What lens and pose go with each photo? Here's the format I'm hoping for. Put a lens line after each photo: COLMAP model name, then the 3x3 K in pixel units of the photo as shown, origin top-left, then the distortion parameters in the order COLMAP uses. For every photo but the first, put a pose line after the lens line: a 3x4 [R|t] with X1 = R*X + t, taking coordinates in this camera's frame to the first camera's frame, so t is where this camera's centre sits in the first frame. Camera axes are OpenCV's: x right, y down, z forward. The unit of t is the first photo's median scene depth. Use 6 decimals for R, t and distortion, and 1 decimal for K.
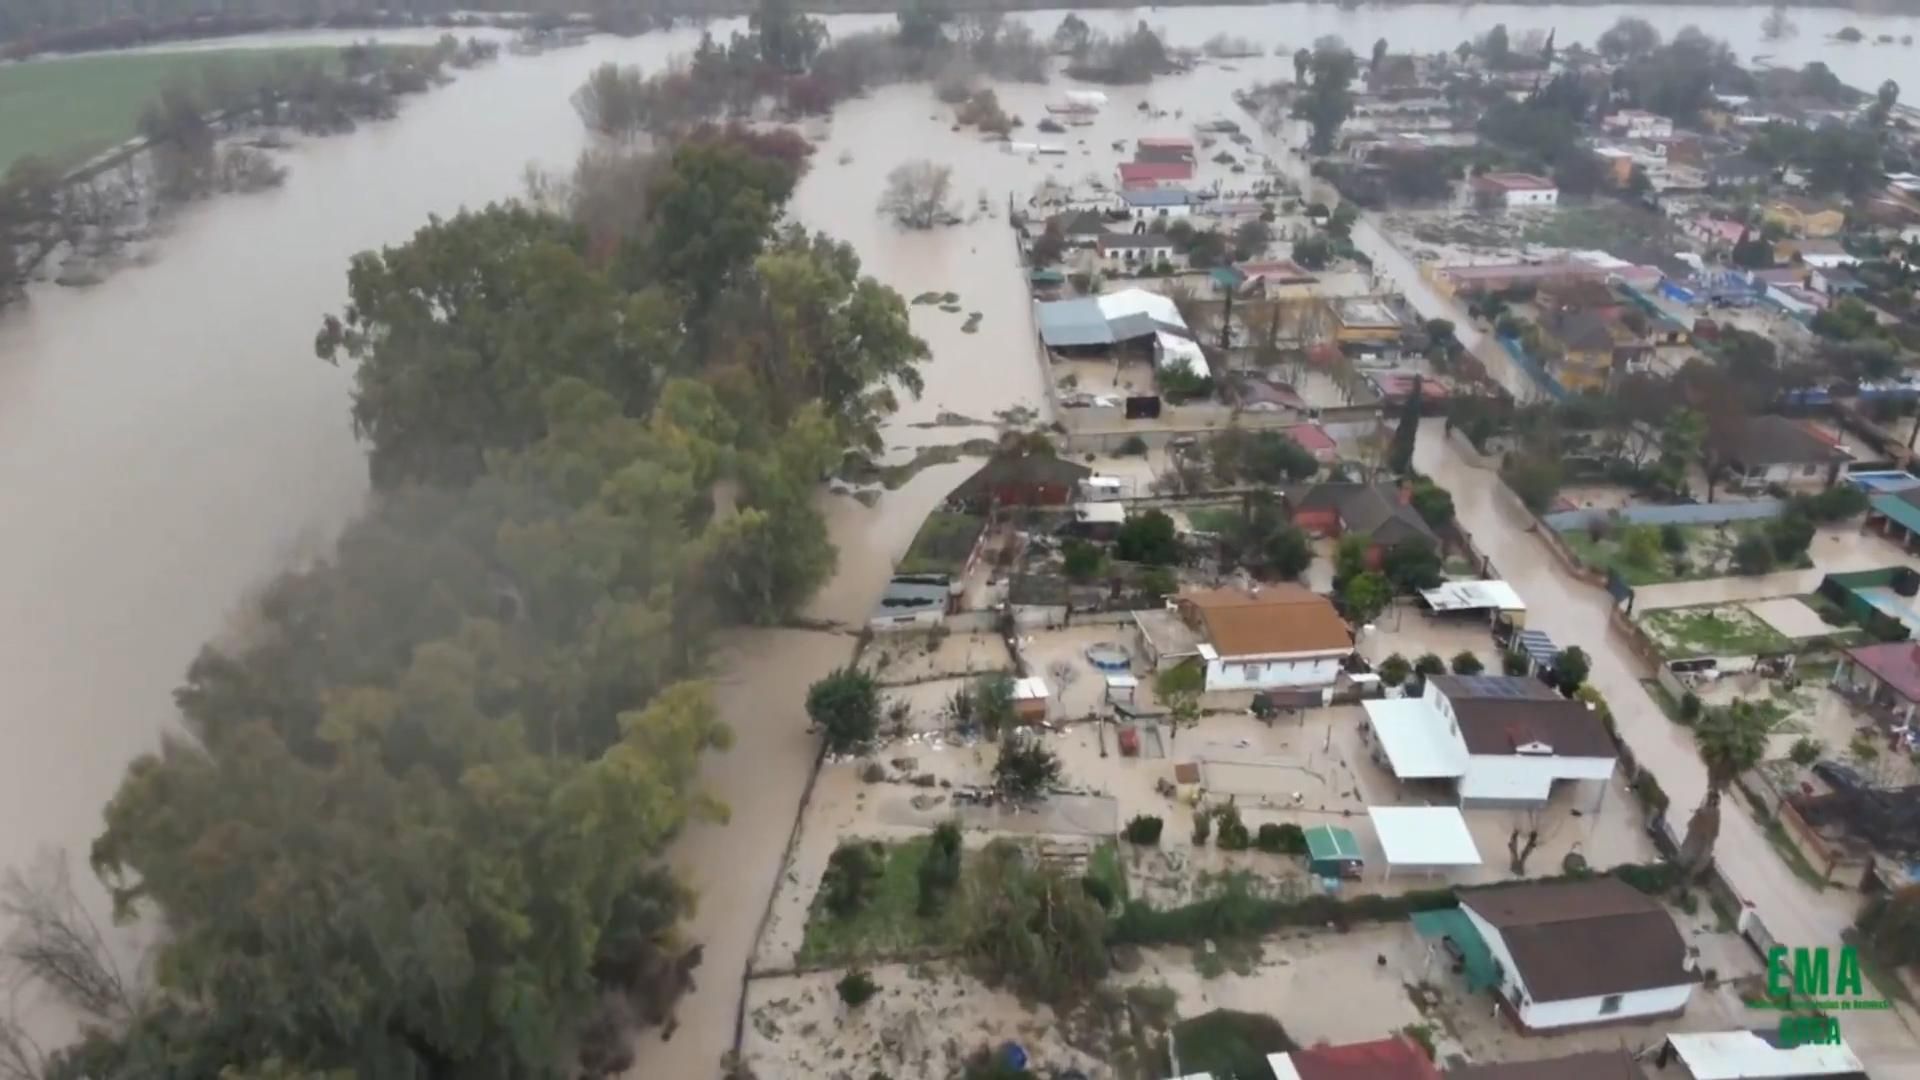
lens RADIAL K [[1446.8, 0, 938.1], [0, 1446.8, 535.5], [0, 0, 1]] dist [0.145597, -0.259143]
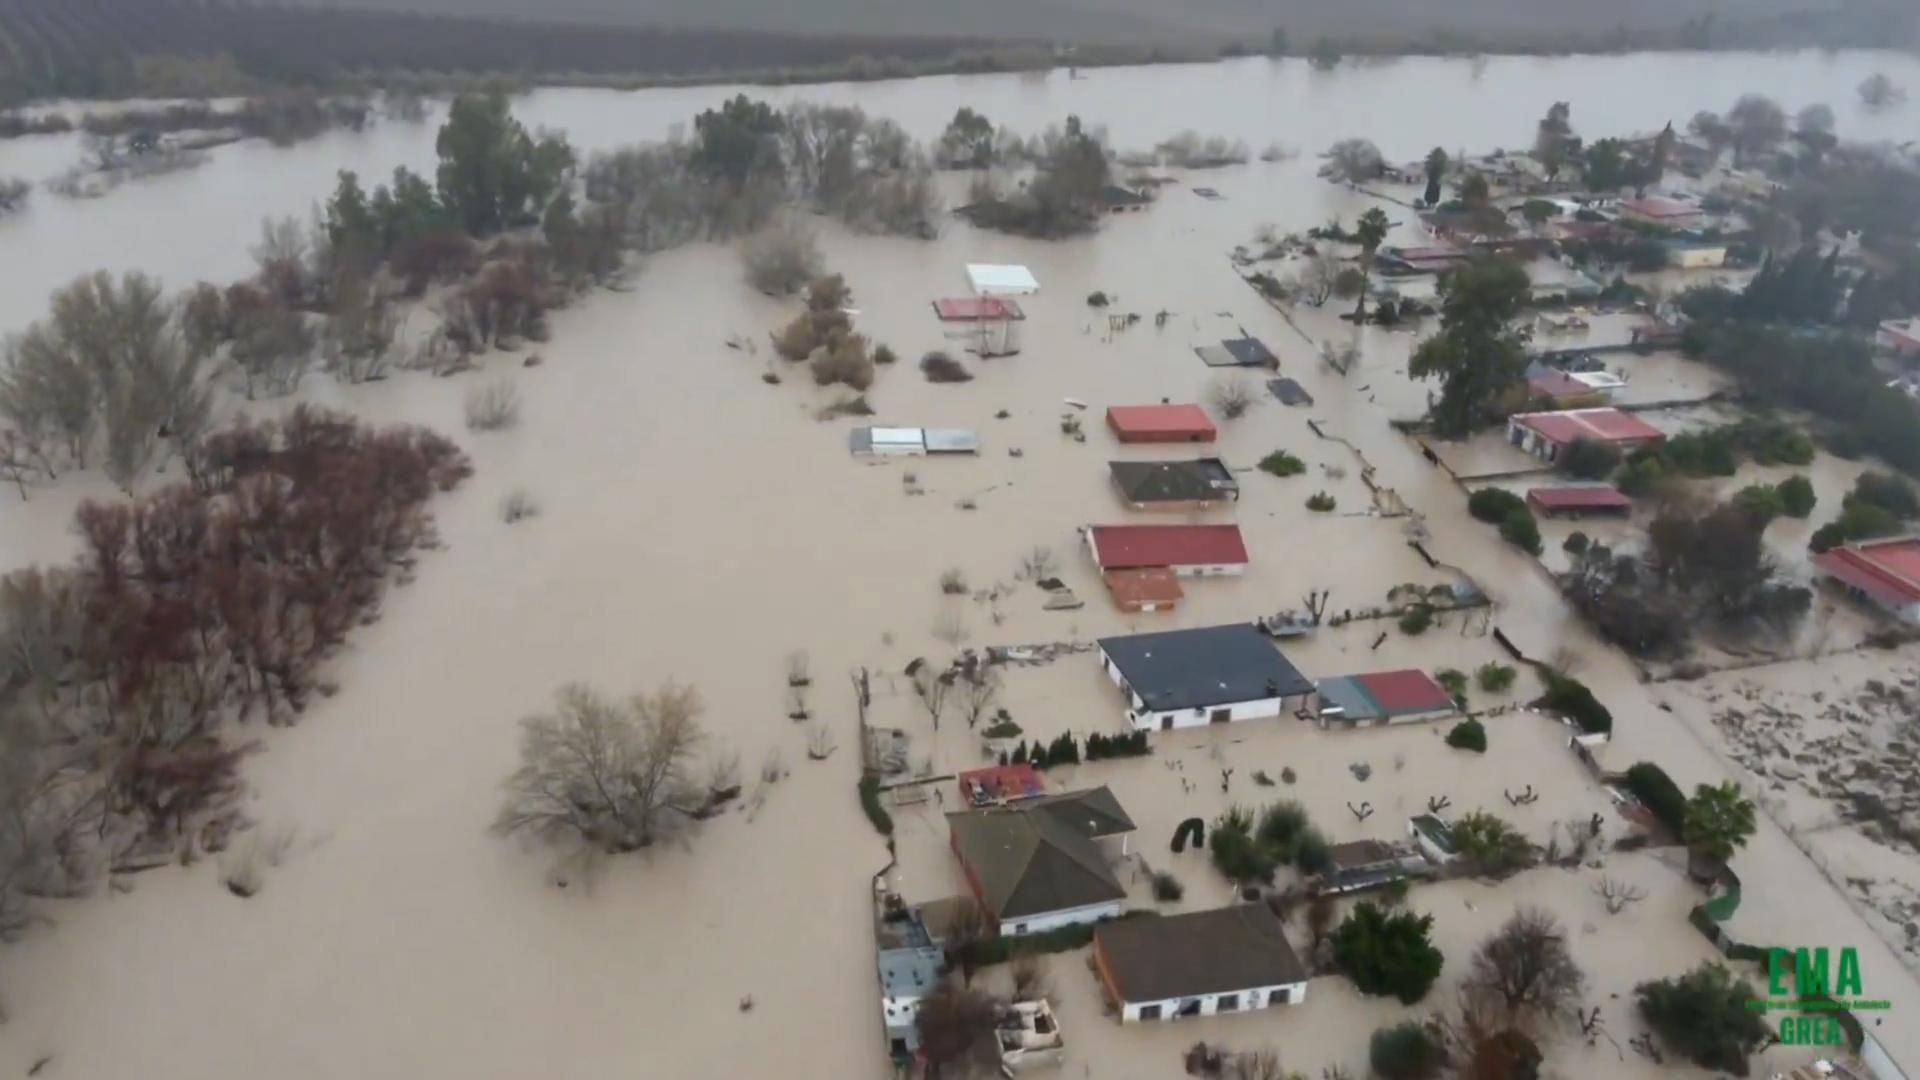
lens RADIAL K [[1446.8, 0, 938.1], [0, 1446.8, 535.5], [0, 0, 1]] dist [0.145597, -0.259143]
pose [[0.997081, -0.031468, 0.069564, 0.040125], [0.031502, 0.999504, 0.000614, -0.250961], [-0.069549, 0.001579, 0.997577, 0.526791]]
